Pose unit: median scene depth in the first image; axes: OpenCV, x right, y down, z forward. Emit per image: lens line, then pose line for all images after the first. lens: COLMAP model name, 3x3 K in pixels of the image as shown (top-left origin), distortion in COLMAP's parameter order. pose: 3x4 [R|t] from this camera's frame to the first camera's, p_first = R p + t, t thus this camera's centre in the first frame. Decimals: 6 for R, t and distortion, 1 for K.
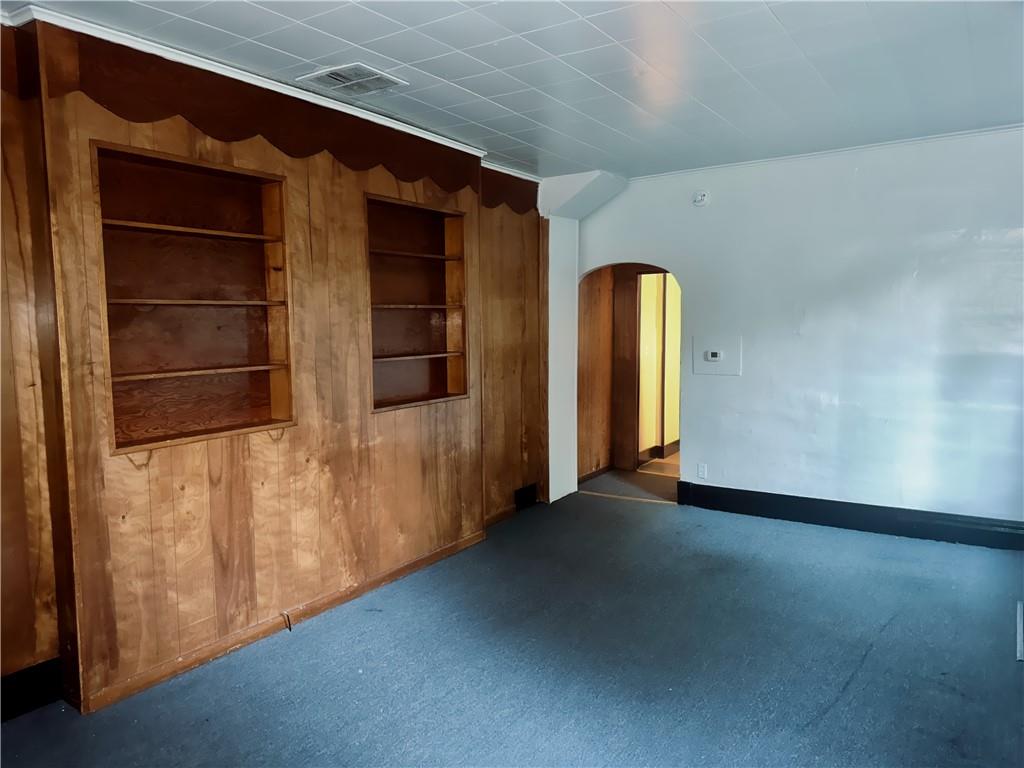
lens RADIAL K [[733.0, 0, 514.4], [0, 733.0, 380.2], [0, 0, 1]] dist [0.056850, -0.062308]
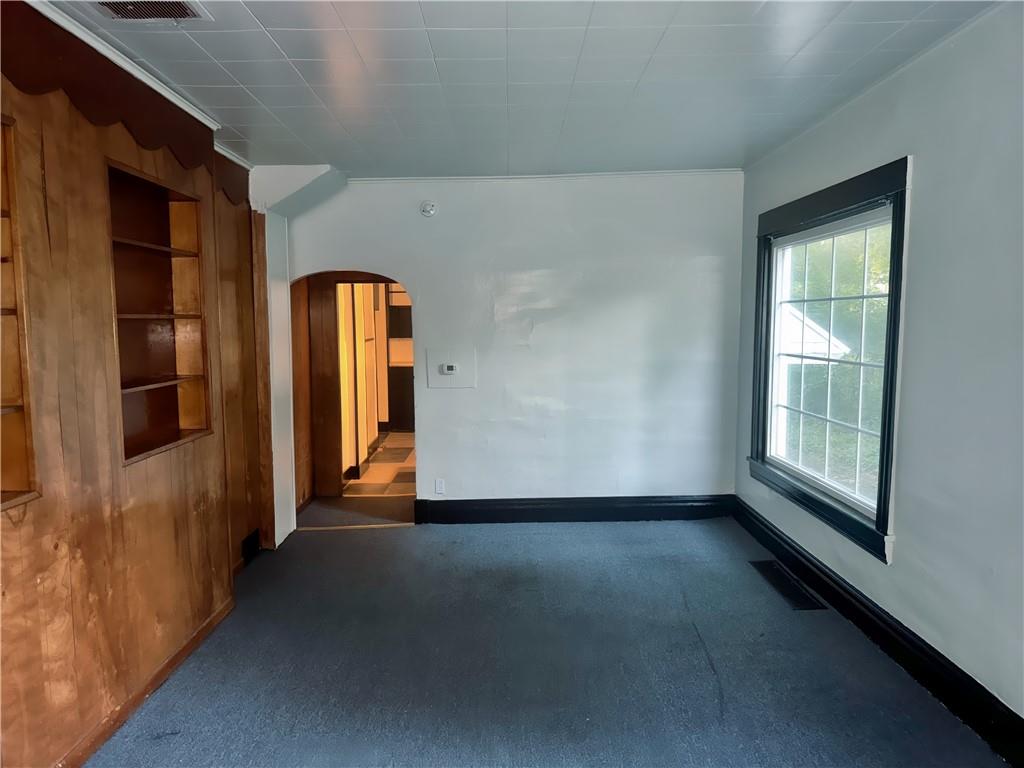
lens RADIAL K [[733.0, 0, 553.0], [0, 733.0, 389.4], [0, 0, 1]] dist [0.056850, -0.062308]
pose [[0.821750, -0.050081, 0.567644, -0.233509], [0.051242, 0.998589, 0.013920, -0.016582], [-0.567540, 0.017649, 0.823157, 0.149677]]
